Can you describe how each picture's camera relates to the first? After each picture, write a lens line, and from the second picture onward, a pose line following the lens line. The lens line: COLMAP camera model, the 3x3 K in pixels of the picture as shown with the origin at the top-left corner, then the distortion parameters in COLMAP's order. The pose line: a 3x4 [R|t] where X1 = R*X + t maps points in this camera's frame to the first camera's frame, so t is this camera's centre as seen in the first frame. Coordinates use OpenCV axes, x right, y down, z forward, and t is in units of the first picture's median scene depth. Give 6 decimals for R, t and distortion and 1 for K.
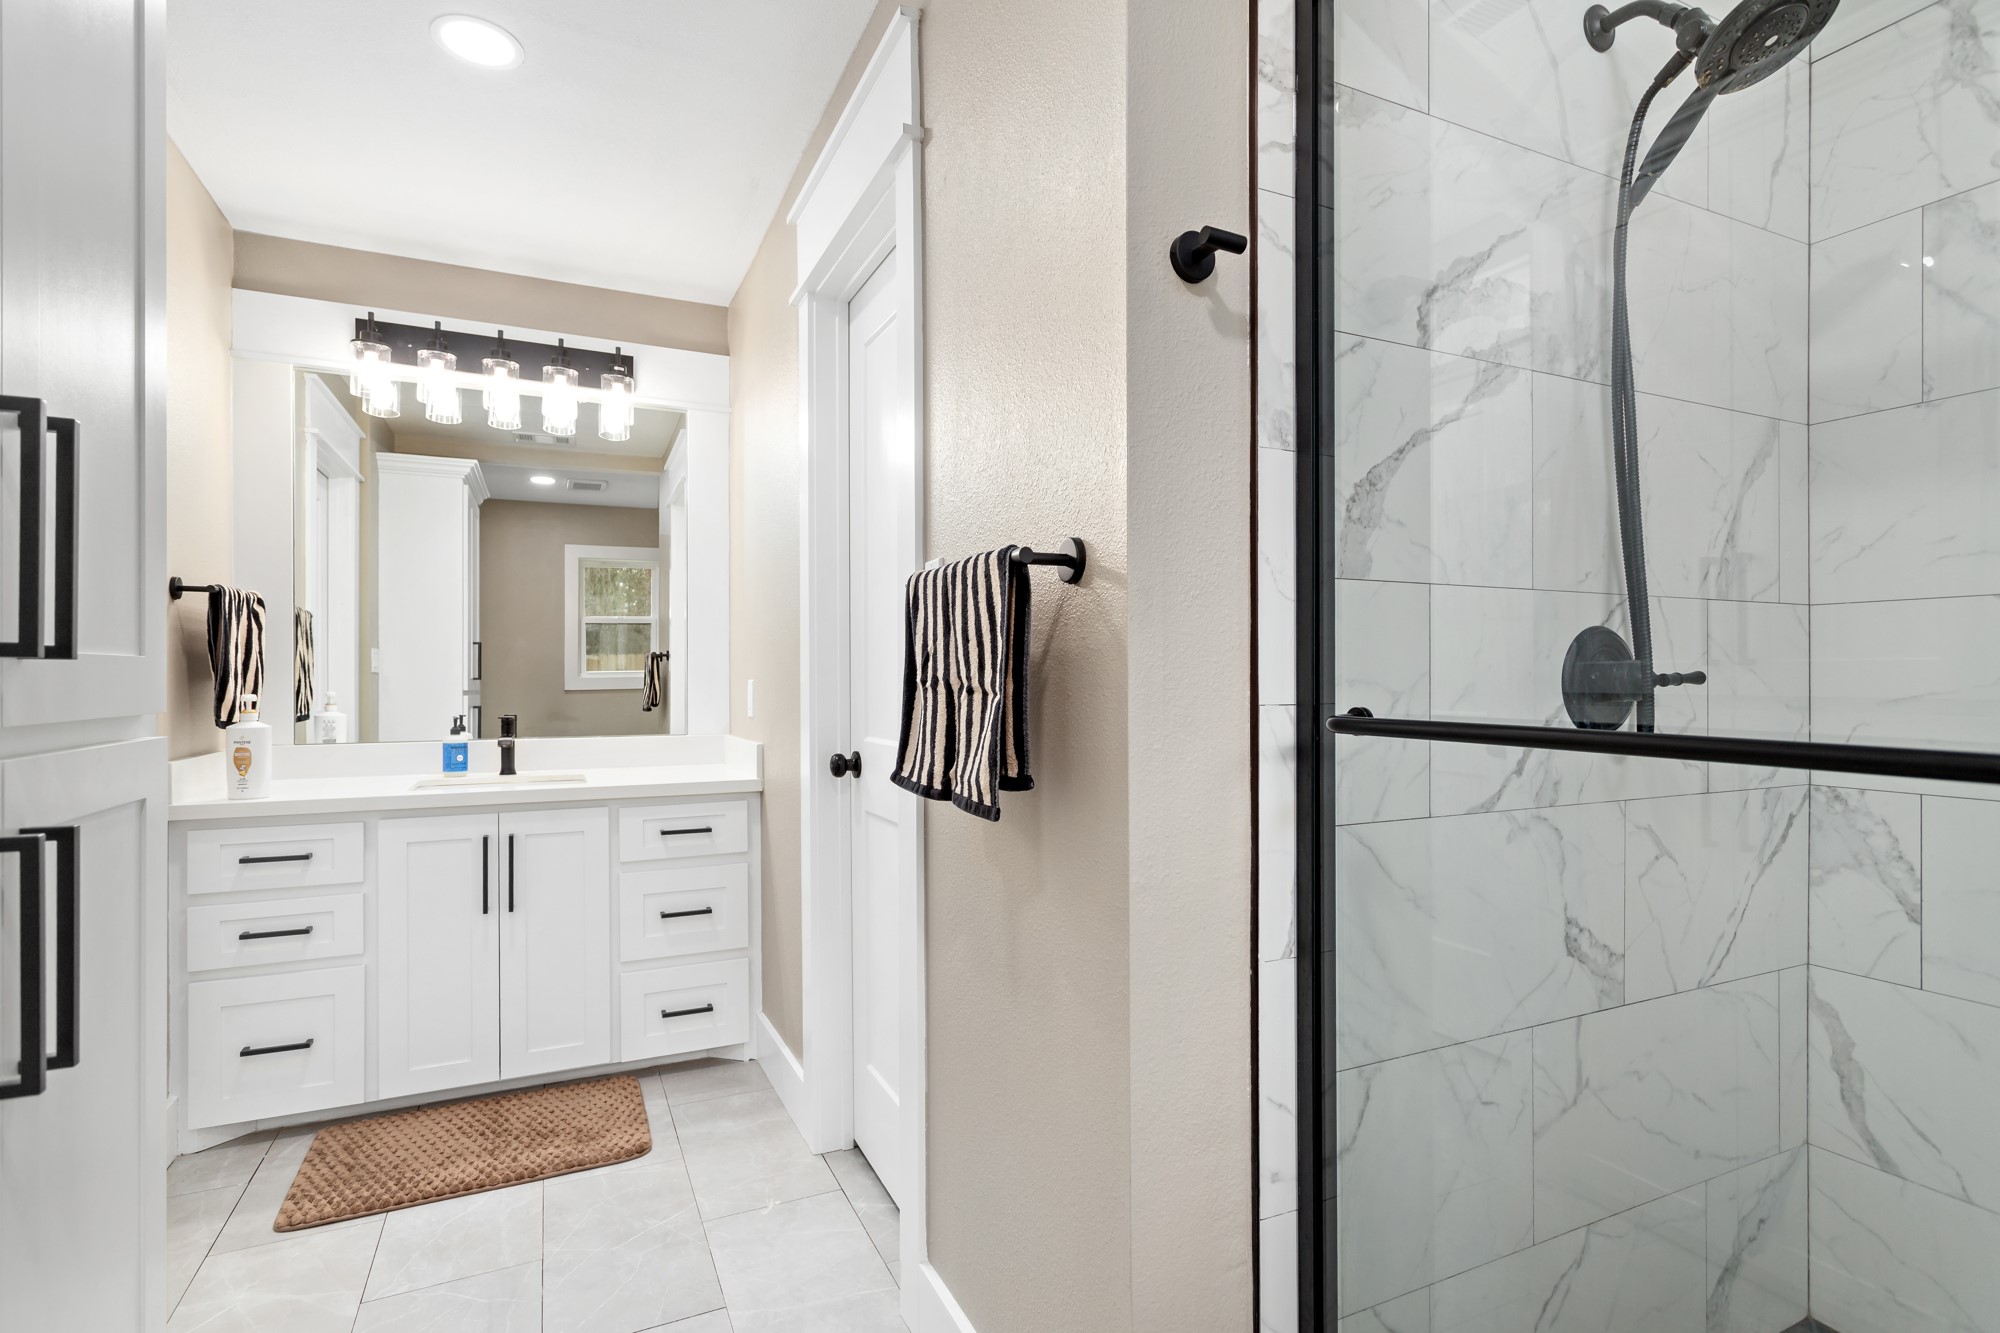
lens RADIAL K [[951.4, 0, 1000.0], [0, 951.4, 666.5], [0, 0, 1]] dist [0.000680, -0.000748]
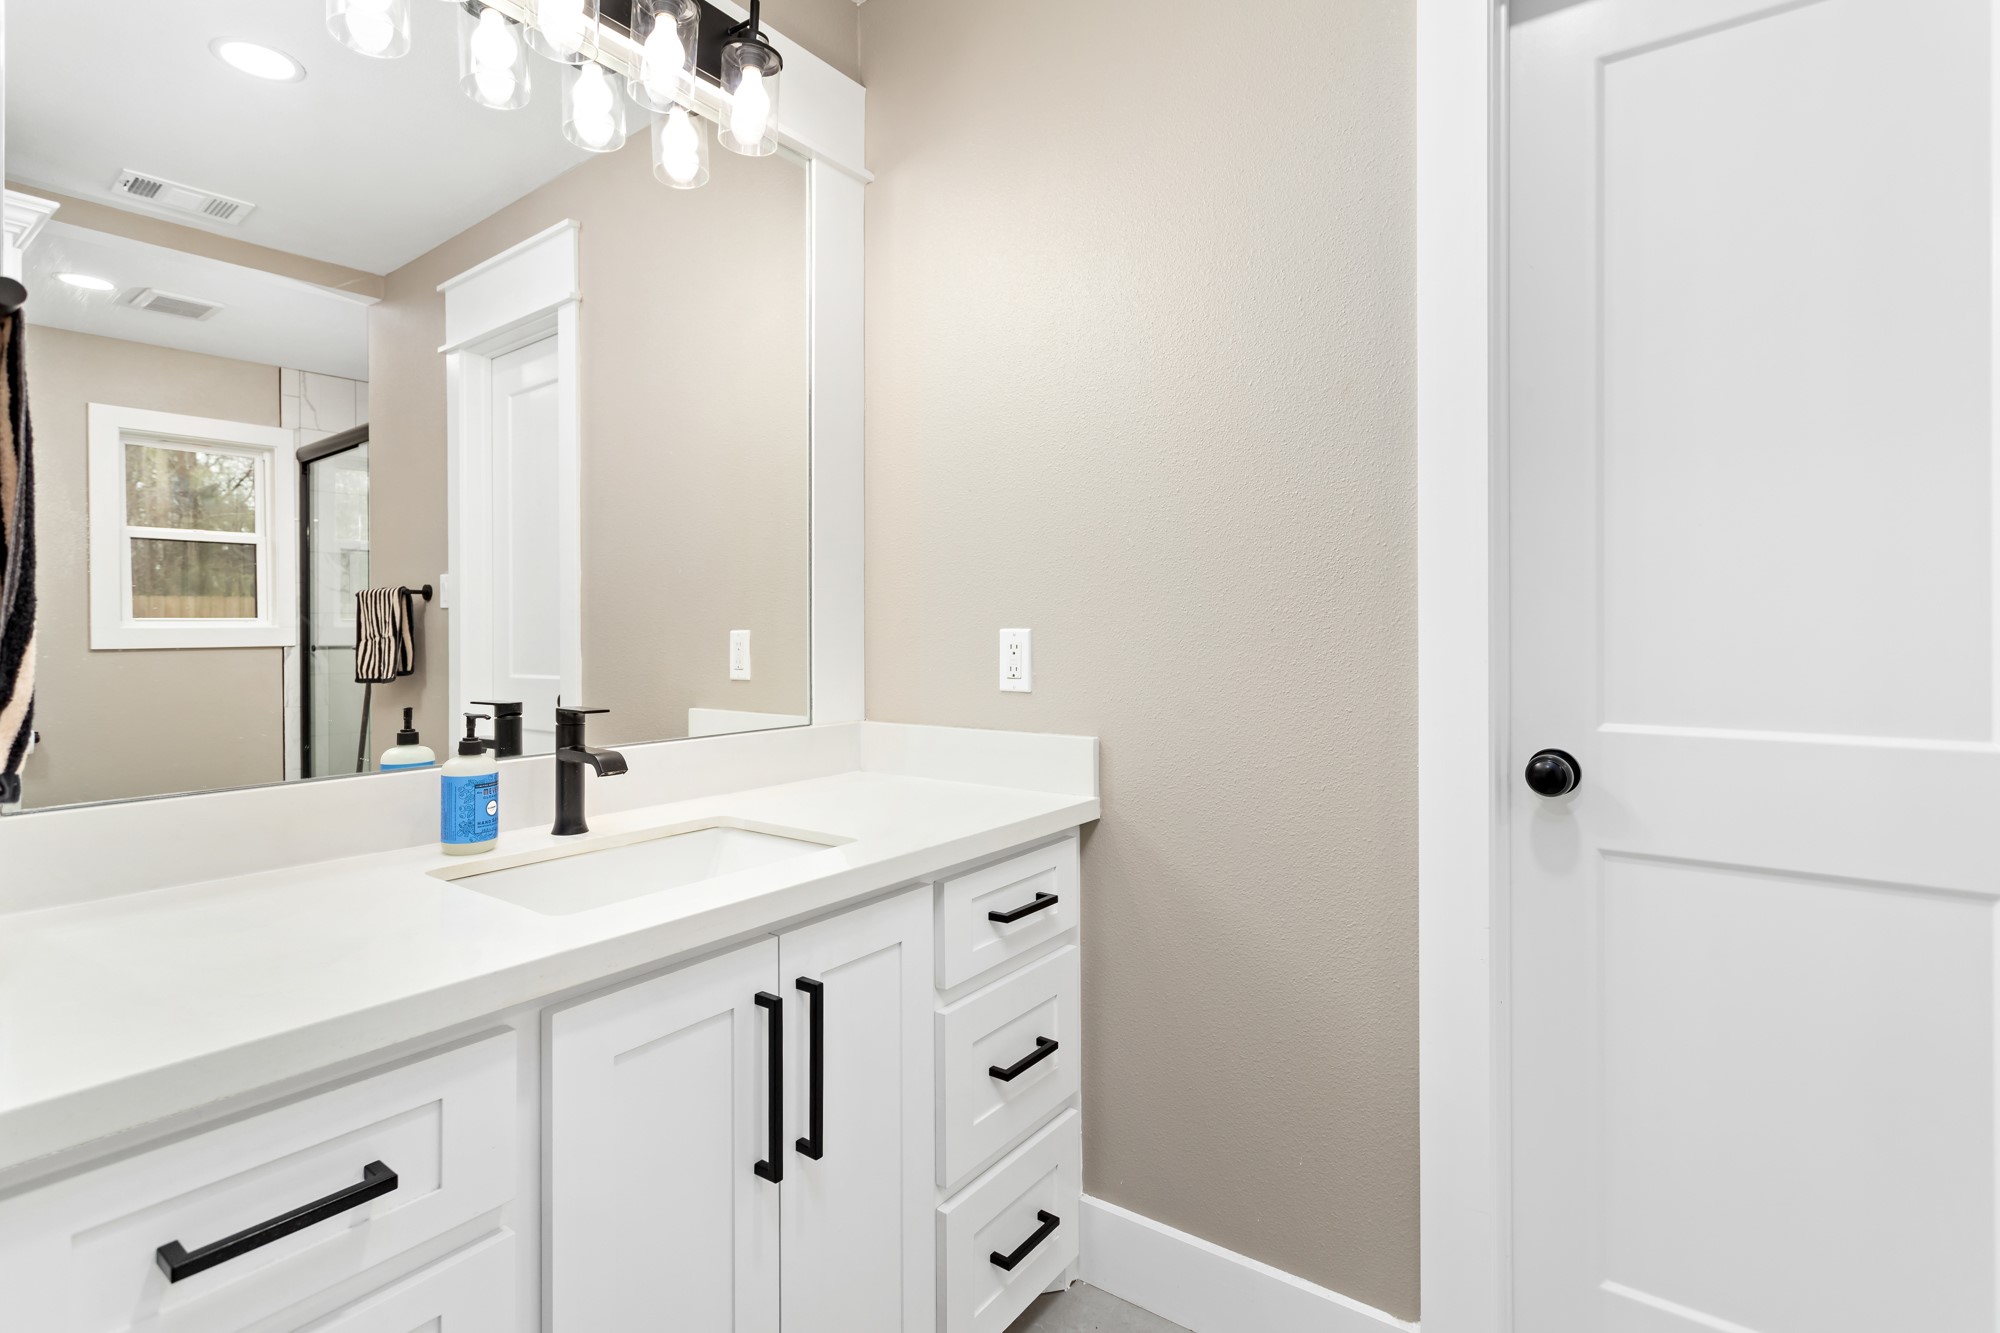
lens RADIAL K [[956.1, 0, 999.8], [0, 956.1, 607.8], [0, 0, 1]] dist [0.001583, -0.000088]
pose [[0.884015, 0.003124, 0.467448, -0.315697], [-0.000241, 0.999981, -0.006228, 0.002935], [-0.467458, 0.005392, 0.883999, 0.277344]]
